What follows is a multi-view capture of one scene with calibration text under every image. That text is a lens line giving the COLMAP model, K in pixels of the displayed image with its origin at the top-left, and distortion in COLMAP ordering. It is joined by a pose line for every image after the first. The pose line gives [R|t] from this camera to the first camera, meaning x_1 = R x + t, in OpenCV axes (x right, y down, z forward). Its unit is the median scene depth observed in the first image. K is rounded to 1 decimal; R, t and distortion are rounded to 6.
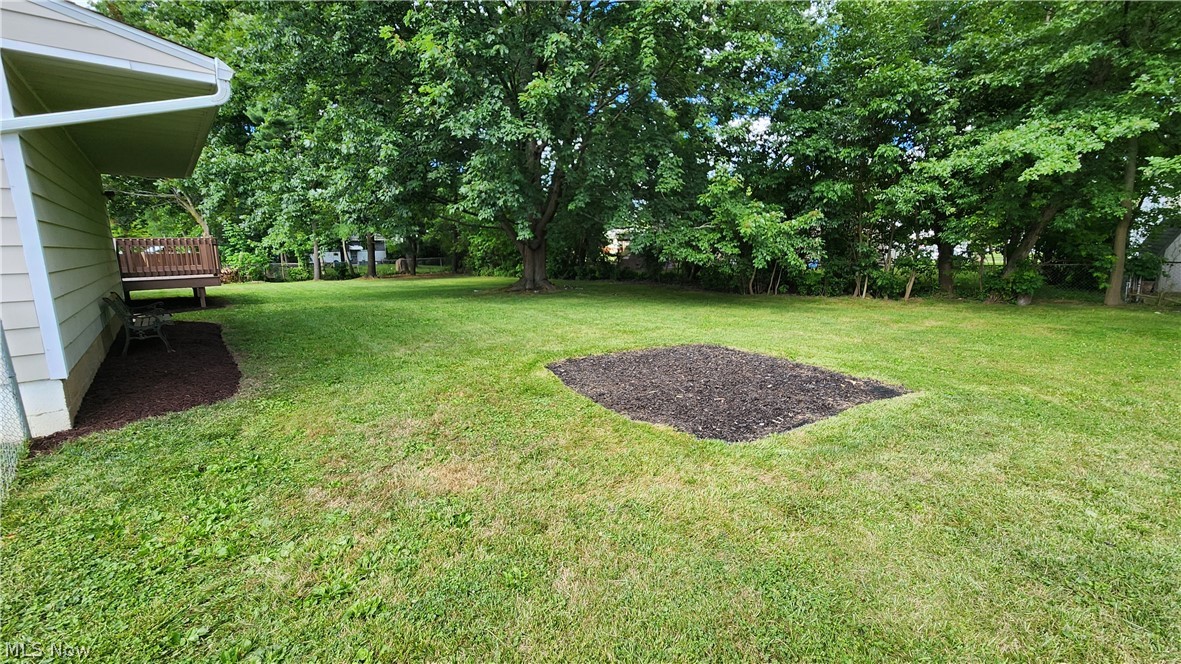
lens RADIAL K [[481.3, 0, 590.5], [0, 481.3, 332.0], [0, 0, 1]] dist [0.002480, 0.000566]
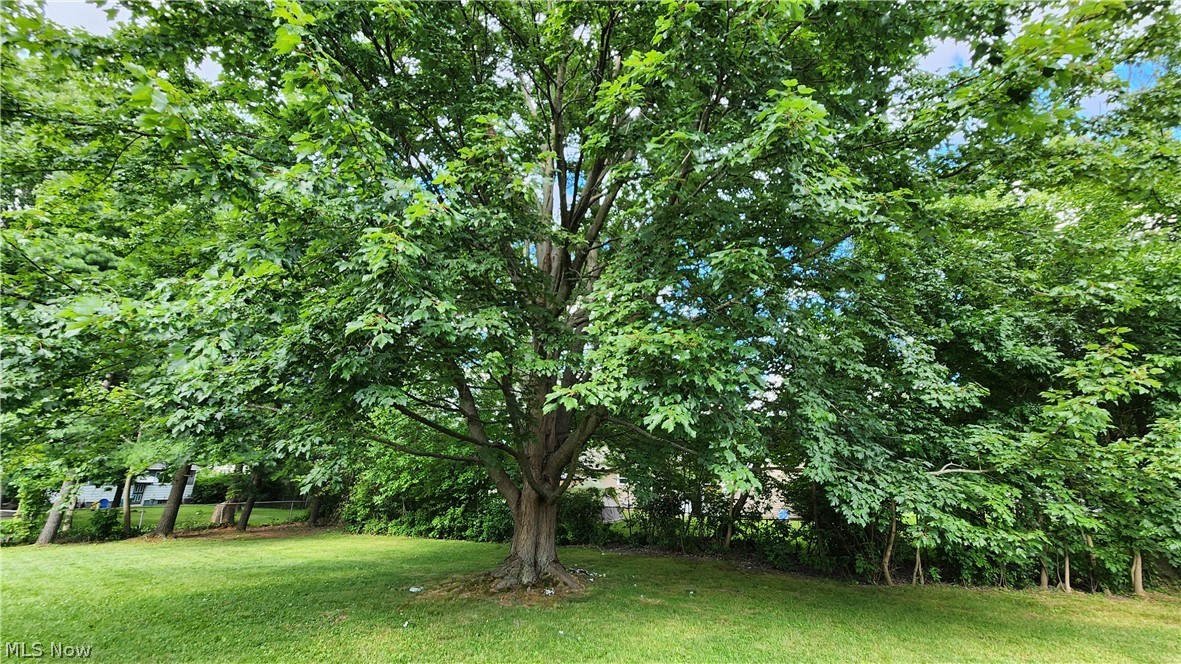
lens RADIAL K [[481.3, 0, 590.5], [0, 481.3, 332.0], [0, 0, 1]] dist [0.002480, 0.000566]
pose [[0.963847, 0.100108, 0.246937, -0.133561], [0.025668, 0.887549, -0.459998, -0.055790], [-0.265218, 0.449706, 0.852892, 0.270521]]
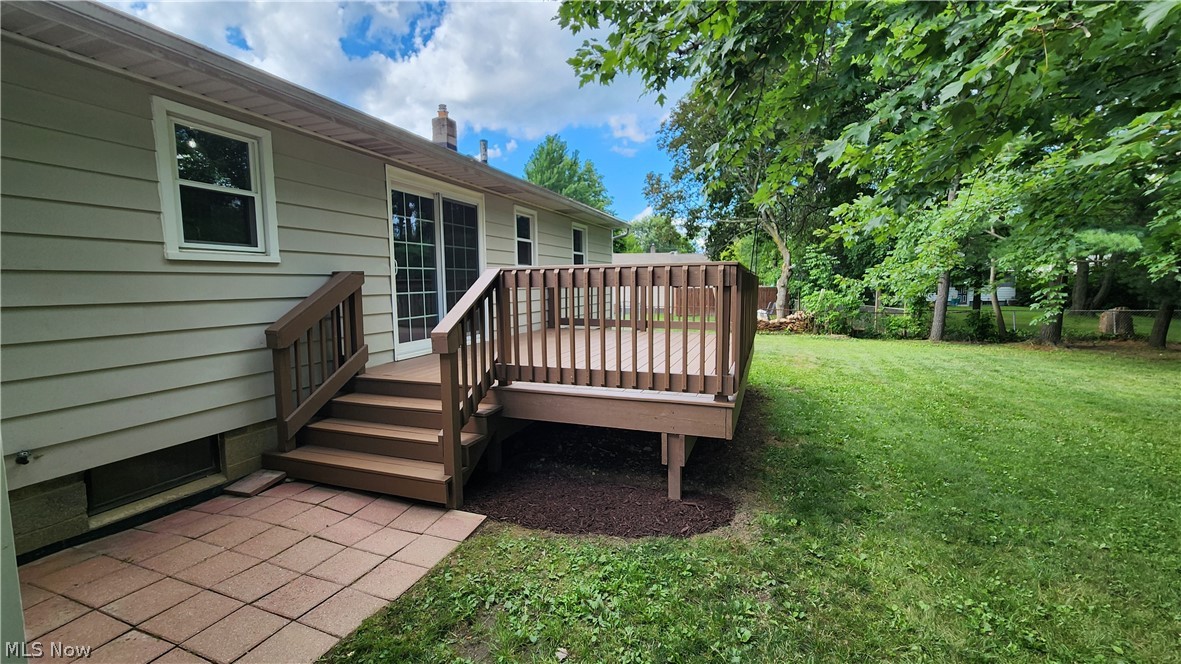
lens RADIAL K [[481.3, 0, 590.5], [0, 481.3, 332.0], [0, 0, 1]] dist [0.002480, 0.000566]
pose [[0.479898, 0.100054, -0.871600, -0.280424], [-0.158469, 0.987020, 0.026051, -0.071731], [0.862894, 0.125620, 0.489524, 0.385781]]
